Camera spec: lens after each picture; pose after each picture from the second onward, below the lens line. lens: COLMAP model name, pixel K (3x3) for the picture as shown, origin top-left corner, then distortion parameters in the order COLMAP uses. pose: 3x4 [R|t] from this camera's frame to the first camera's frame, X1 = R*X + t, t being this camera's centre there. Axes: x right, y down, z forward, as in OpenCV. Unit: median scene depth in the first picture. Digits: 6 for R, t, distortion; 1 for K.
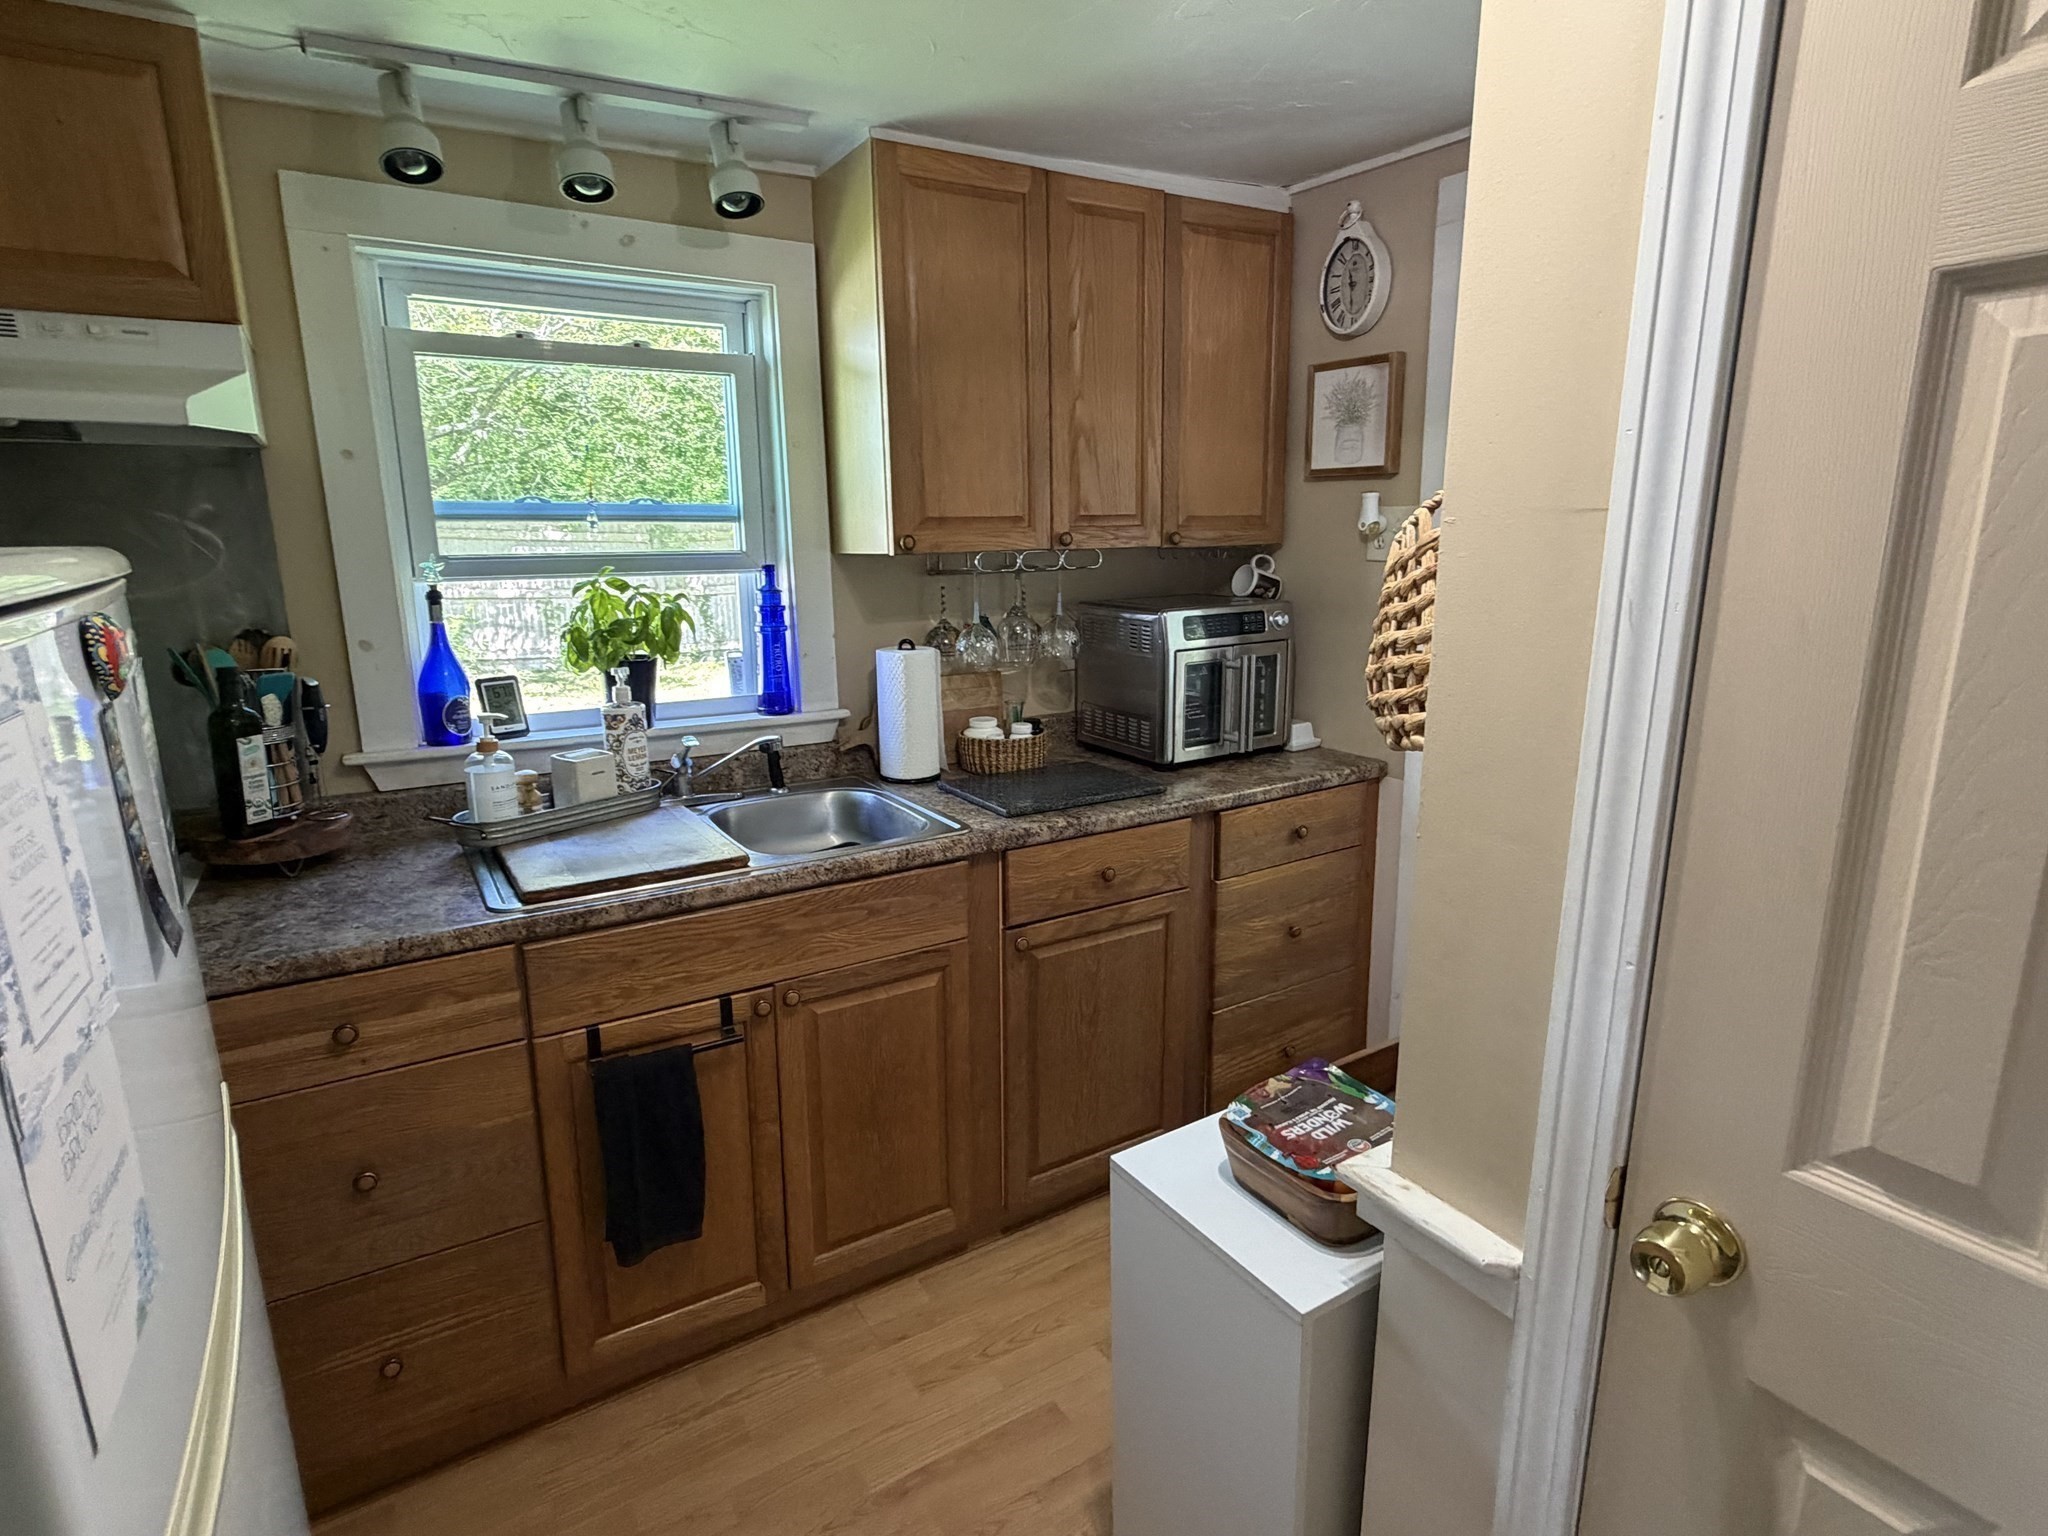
lens RADIAL K [[1072.6, 0, 1021.9], [0, 1072.6, 769.9], [0, 0, 1]] dist [0.003018, 0.000469]
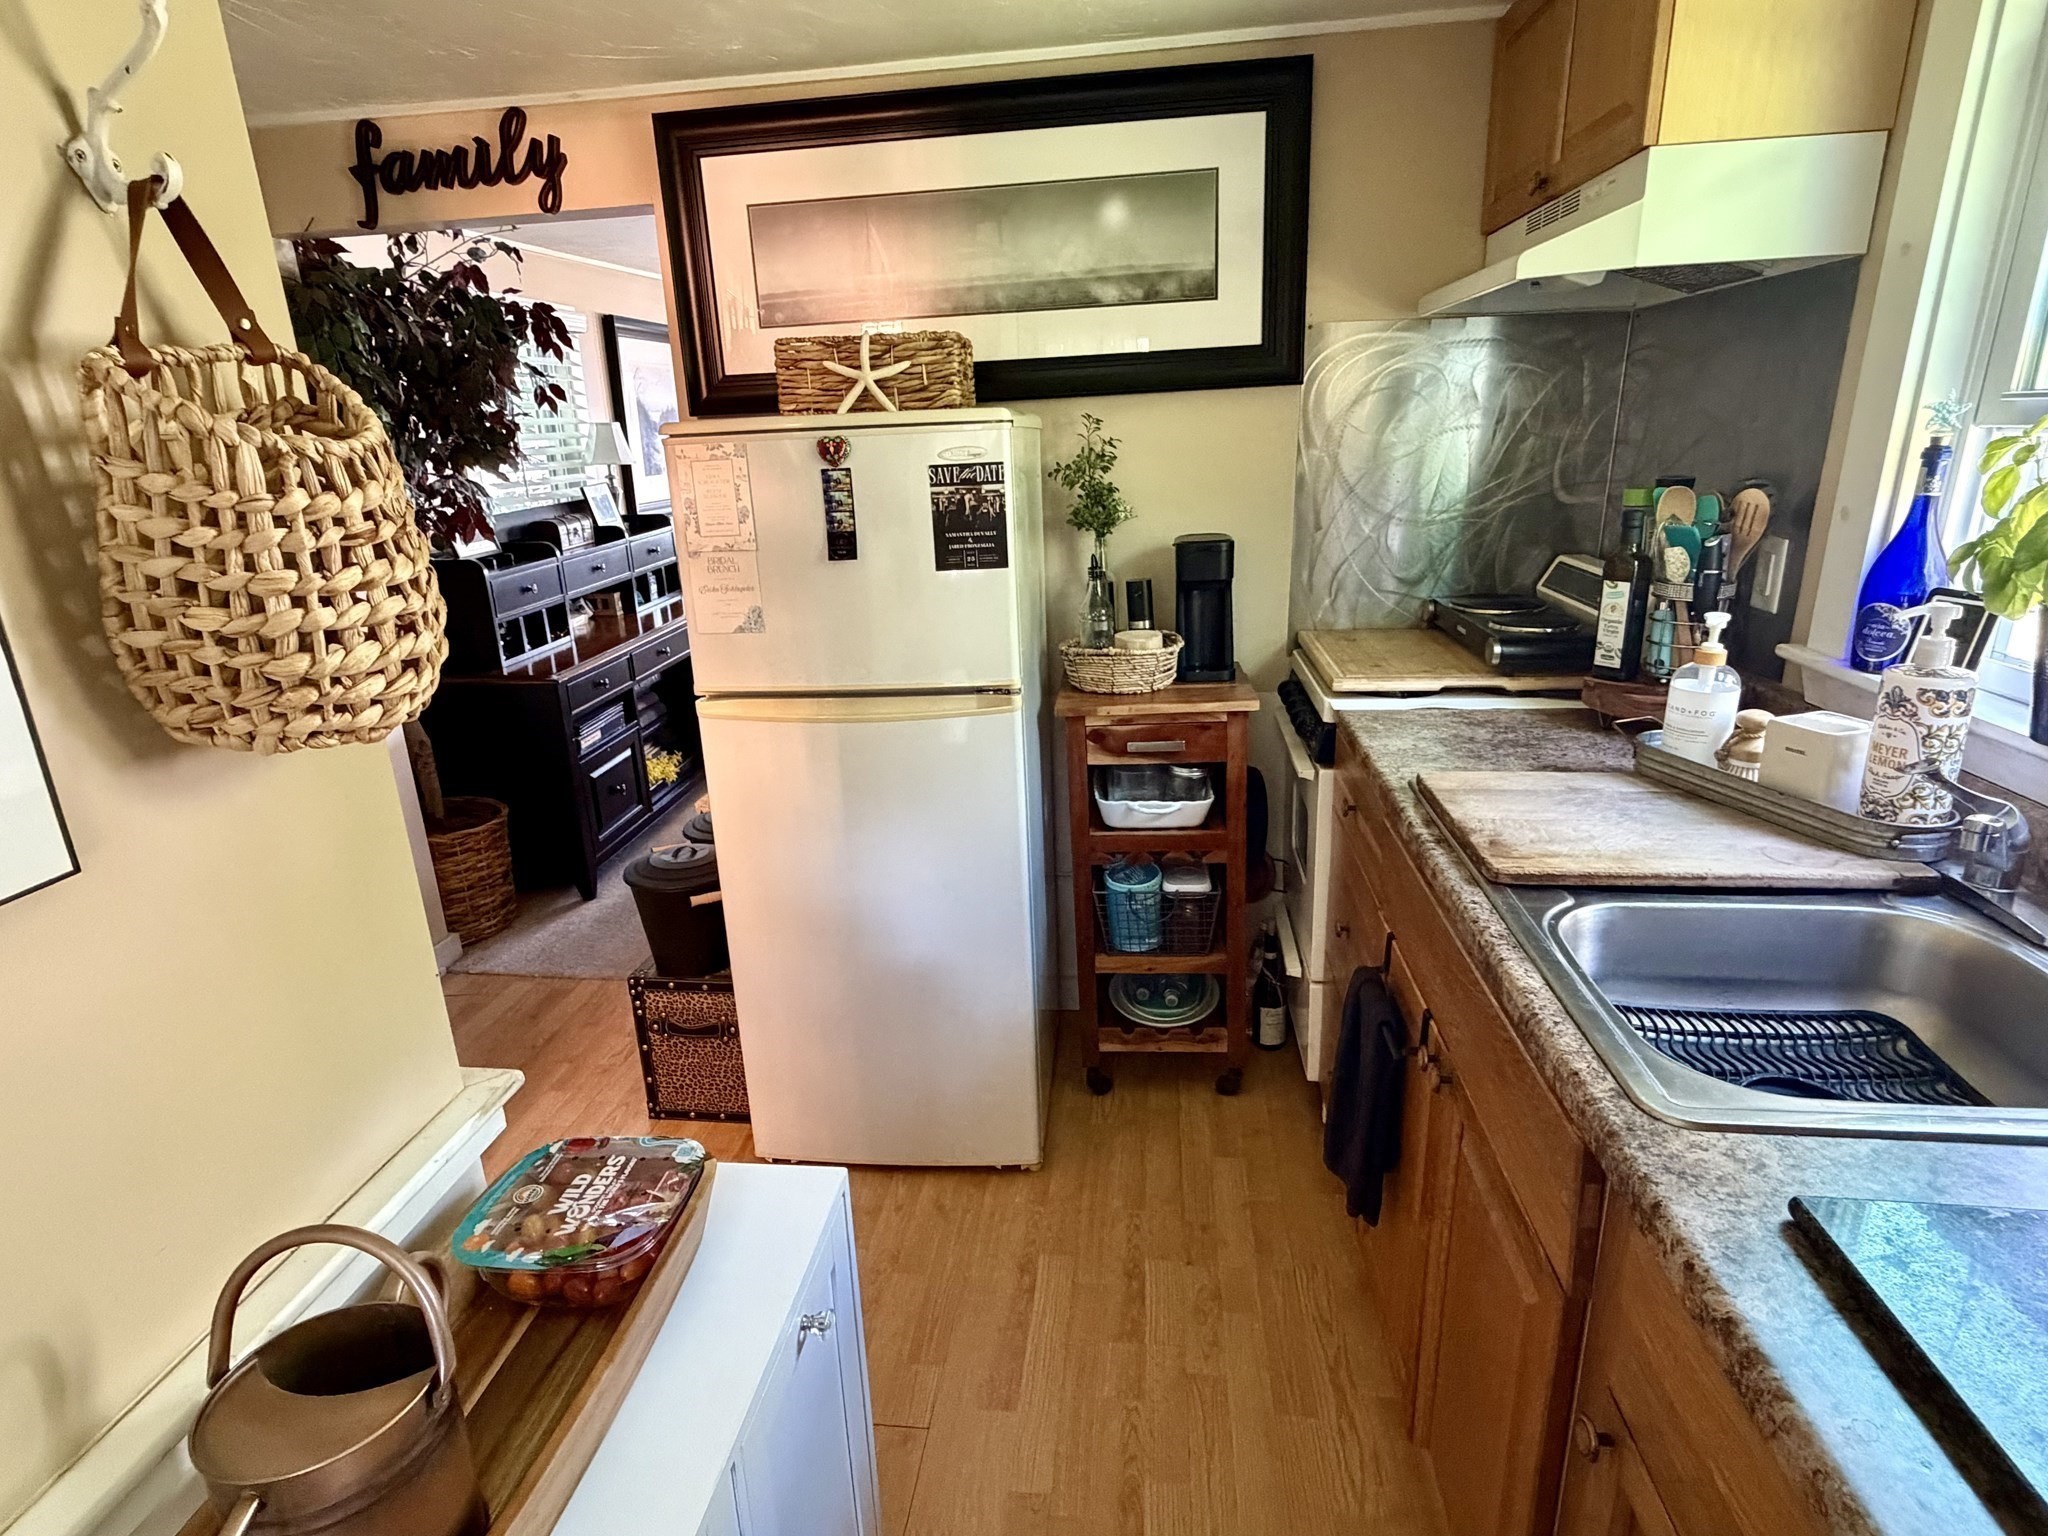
lens RADIAL K [[1072.6, 0, 1017.9], [0, 1072.6, 770.5], [0, 0, 1]] dist [0.003018, 0.000469]
pose [[-0.622318, 0.271938, -0.734010, 0.434416], [-0.126053, 0.890661, 0.436846, -0.246840], [0.772548, 0.364381, -0.519995, 1.164161]]
